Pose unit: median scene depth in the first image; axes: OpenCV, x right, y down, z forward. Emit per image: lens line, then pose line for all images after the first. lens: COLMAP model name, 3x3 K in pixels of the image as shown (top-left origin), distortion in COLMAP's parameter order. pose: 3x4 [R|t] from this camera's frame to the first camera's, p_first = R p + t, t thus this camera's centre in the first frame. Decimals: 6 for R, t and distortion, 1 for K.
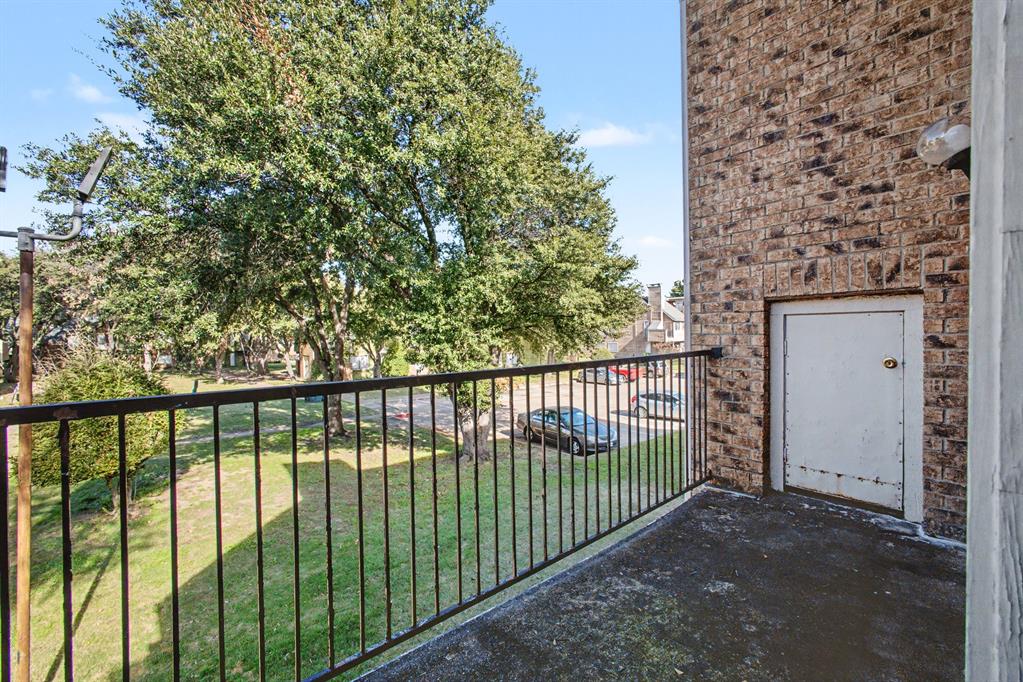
lens RADIAL K [[432.5, 0, 512.4], [0, 432.5, 340.6], [0, 0, 1]] dist [-0.017691, 0.007545]
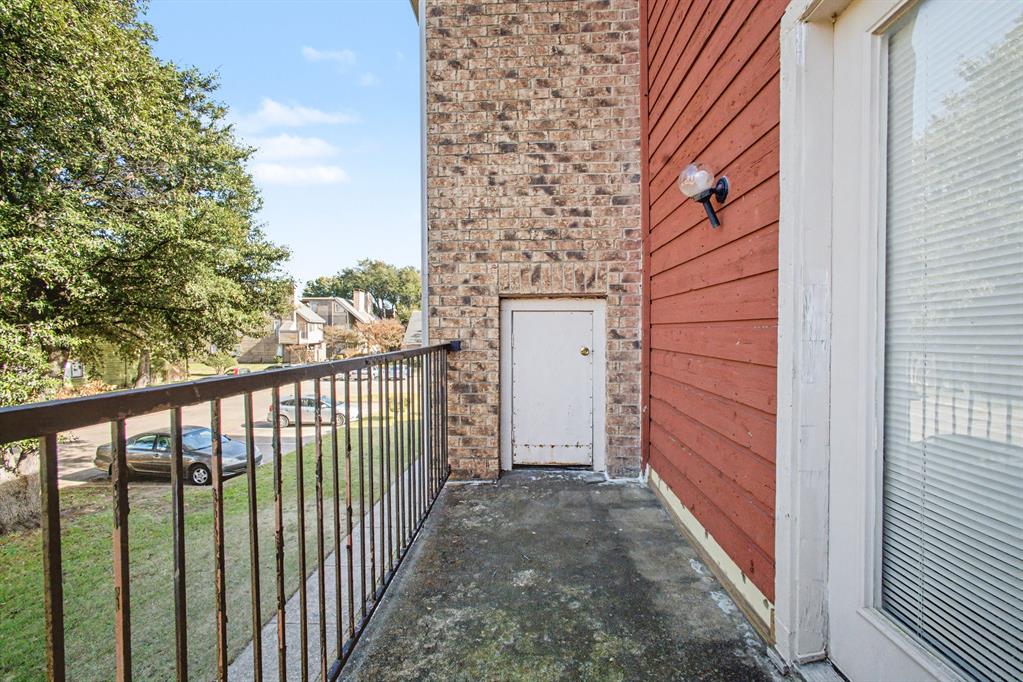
lens RADIAL K [[432.5, 0, 512.4], [0, 432.5, 340.6], [0, 0, 1]] dist [-0.017691, 0.007545]
pose [[0.689412, 0.000121, 0.724370, -0.172132], [0.003564, 0.999987, -0.003559, 0.020566], [-0.724361, 0.005035, 0.689403, 0.225643]]
